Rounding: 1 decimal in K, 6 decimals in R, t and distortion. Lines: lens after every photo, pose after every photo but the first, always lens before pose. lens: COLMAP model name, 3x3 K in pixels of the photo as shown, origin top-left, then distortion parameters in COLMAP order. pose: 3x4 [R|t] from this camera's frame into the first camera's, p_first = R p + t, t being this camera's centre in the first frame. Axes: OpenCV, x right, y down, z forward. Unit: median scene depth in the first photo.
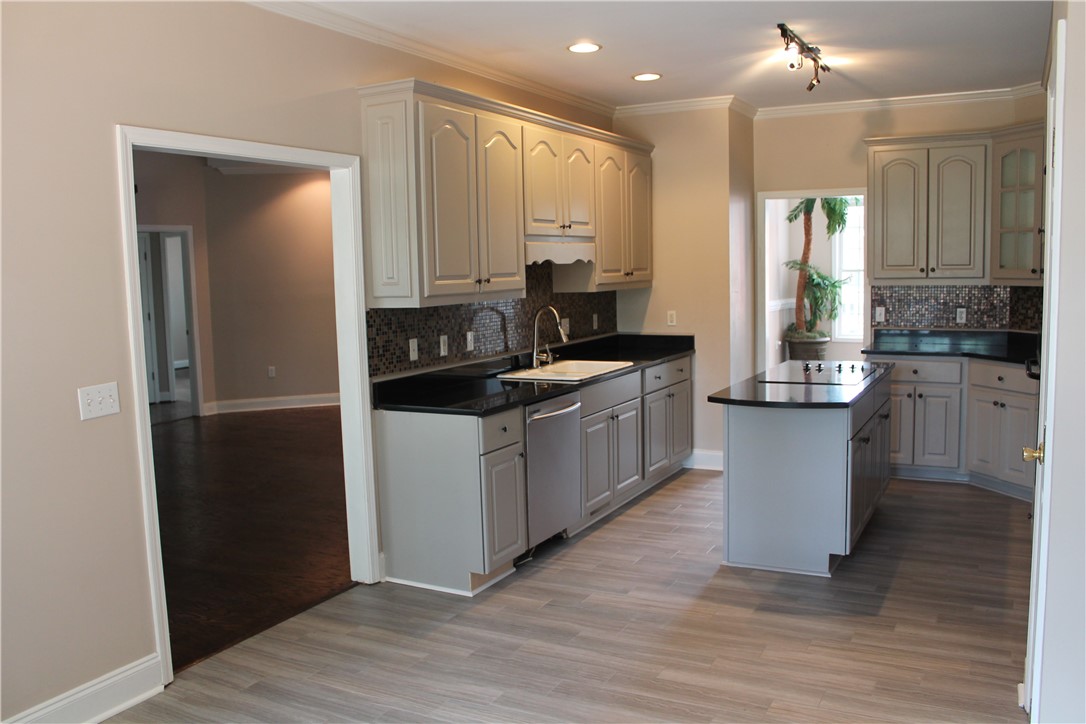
lens RADIAL K [[927.2, 0, 541.9], [0, 927.2, 362.7], [0, 0, 1]] dist [-0.094543, 0.013463]
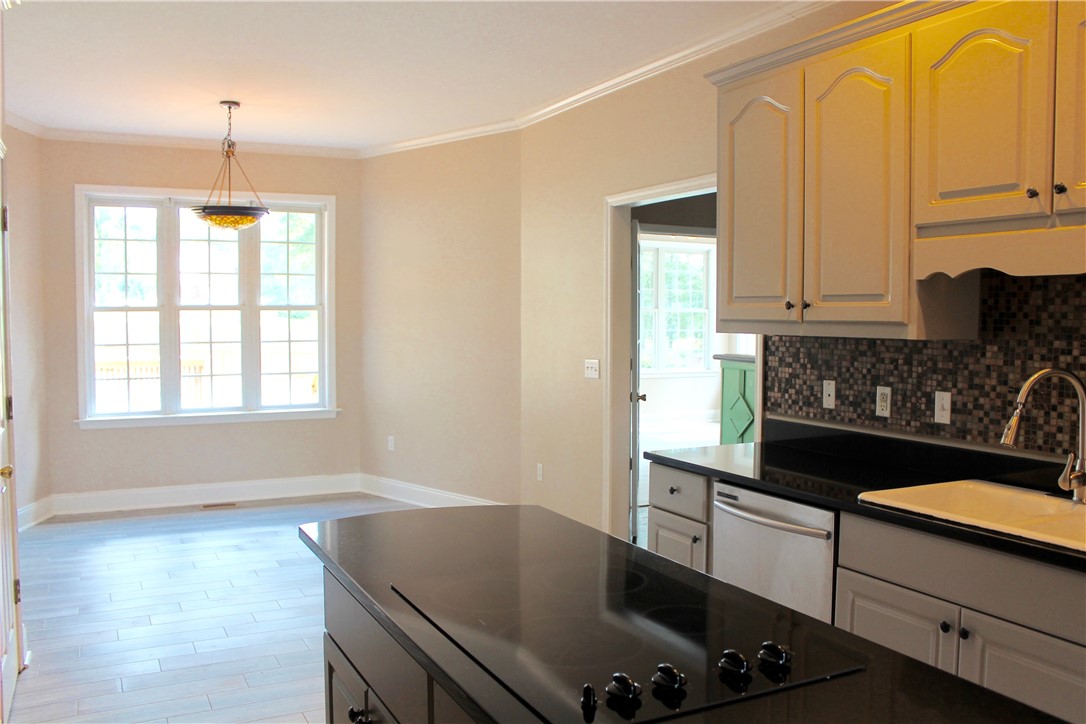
lens RADIAL K [[927.2, 0, 539.2], [0, 927.2, 361.7], [0, 0, 1]] dist [-0.094543, 0.013463]
pose [[-0.578308, 0.066391, -0.813113, 0.583559], [-0.075111, 0.988117, 0.134101, -0.118754], [0.812354, 0.138625, -0.566449, 1.182007]]
